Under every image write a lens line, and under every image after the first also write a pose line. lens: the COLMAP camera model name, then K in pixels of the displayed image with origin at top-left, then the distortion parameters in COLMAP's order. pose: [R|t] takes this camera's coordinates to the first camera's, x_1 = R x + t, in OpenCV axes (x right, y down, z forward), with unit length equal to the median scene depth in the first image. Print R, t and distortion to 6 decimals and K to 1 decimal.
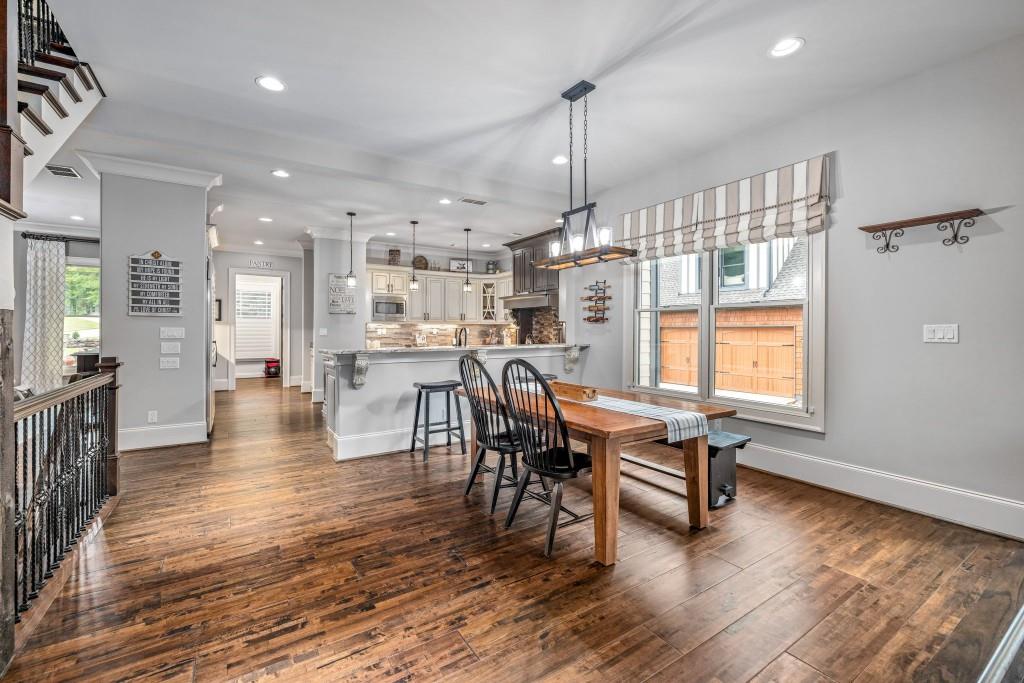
lens RADIAL K [[428.0, 0, 510.5], [0, 428.0, 331.6], [0, 0, 1]] dist [-0.002903, -0.000331]
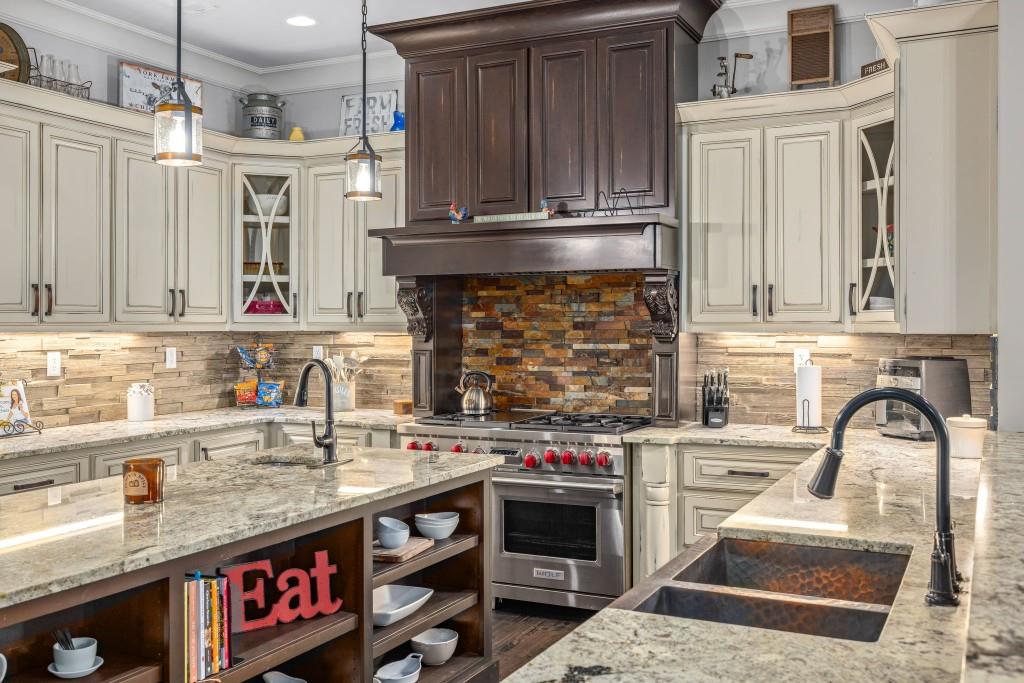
lens RADIAL K [[980.4, 0, 511.1], [0, 980.4, 336.0], [0, 0, 1]] dist [-0.023671, 0.000000]
pose [[0.856234, -0.002048, 0.516584, -0.233582], [0.001131, 0.999997, 0.002090, -0.016089], [-0.516587, -0.001205, 0.856234, 0.418846]]
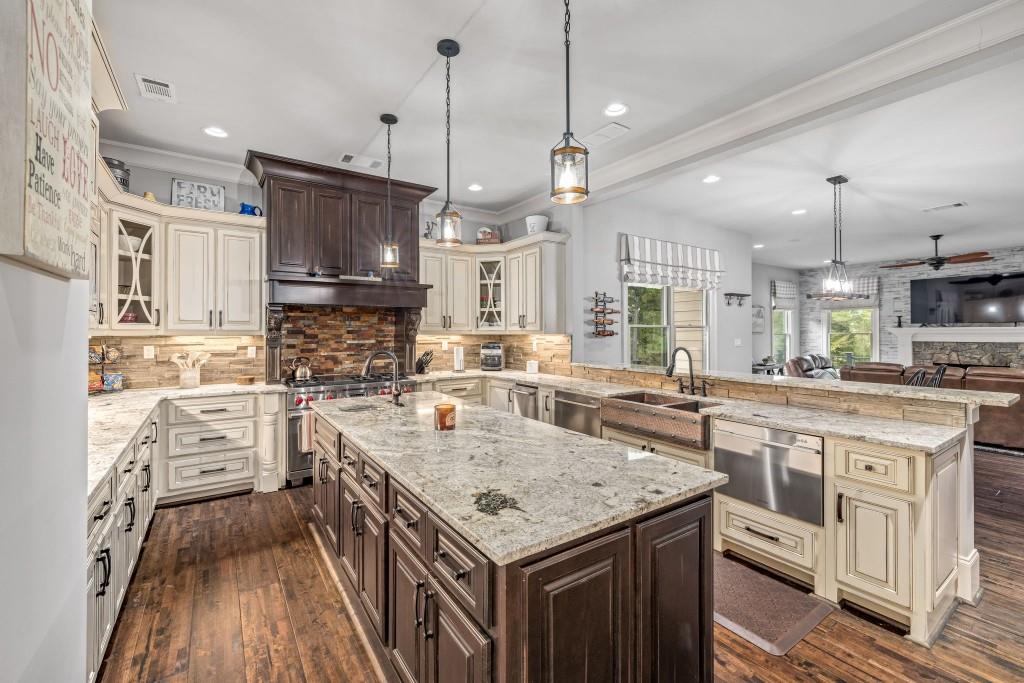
lens RADIAL K [[428.0, 0, 510.0], [0, 428.0, 336.2], [0, 0, 1]] dist [-0.002903, -0.000331]
pose [[-0.014613, -0.006204, 0.999874, -0.418690], [0.007525, 0.999952, 0.006315, -0.017488], [-0.999865, 0.007616, -0.014565, 0.698928]]
